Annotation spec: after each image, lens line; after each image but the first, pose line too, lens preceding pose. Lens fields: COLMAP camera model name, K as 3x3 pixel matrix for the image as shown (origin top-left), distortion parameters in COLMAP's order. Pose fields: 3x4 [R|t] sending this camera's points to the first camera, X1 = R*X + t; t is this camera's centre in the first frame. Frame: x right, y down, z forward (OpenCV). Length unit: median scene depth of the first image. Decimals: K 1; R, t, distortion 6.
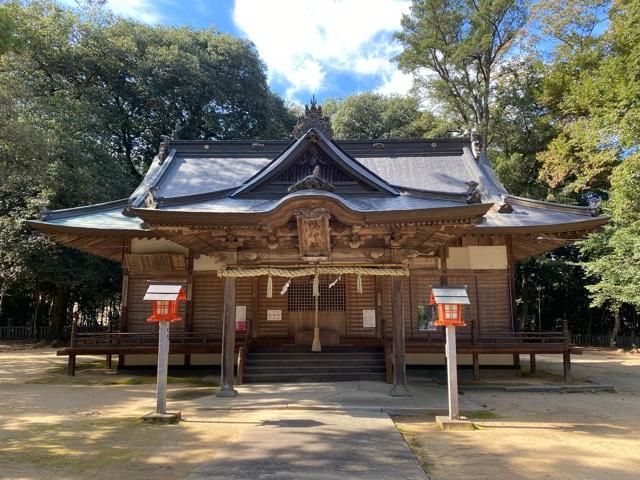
lens RADIAL K [[531.1, 0, 320.0], [0, 531.1, 240.0], [0, 0, 1]] dist [0.006927, -0.002975]
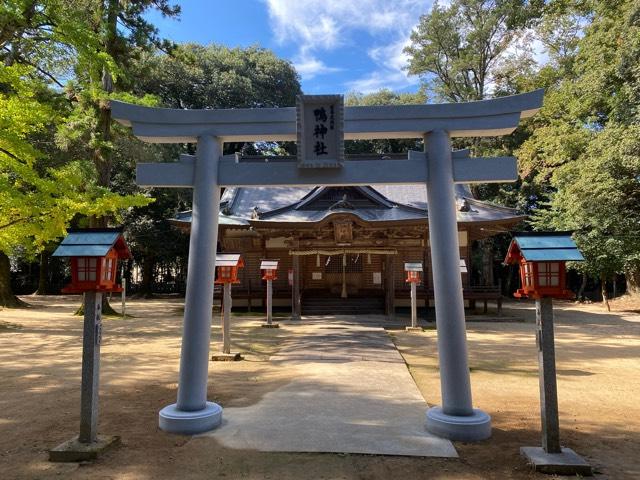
lens RADIAL K [[531.1, 0, 320.0], [0, 531.1, 240.0], [0, 0, 1]] dist [0.006927, -0.002975]
pose [[0.999100, -0.002854, -0.042316, -0.011586], [0.006028, 0.997160, 0.075073, -0.096406], [0.041981, -0.075260, 0.996280, -0.649992]]
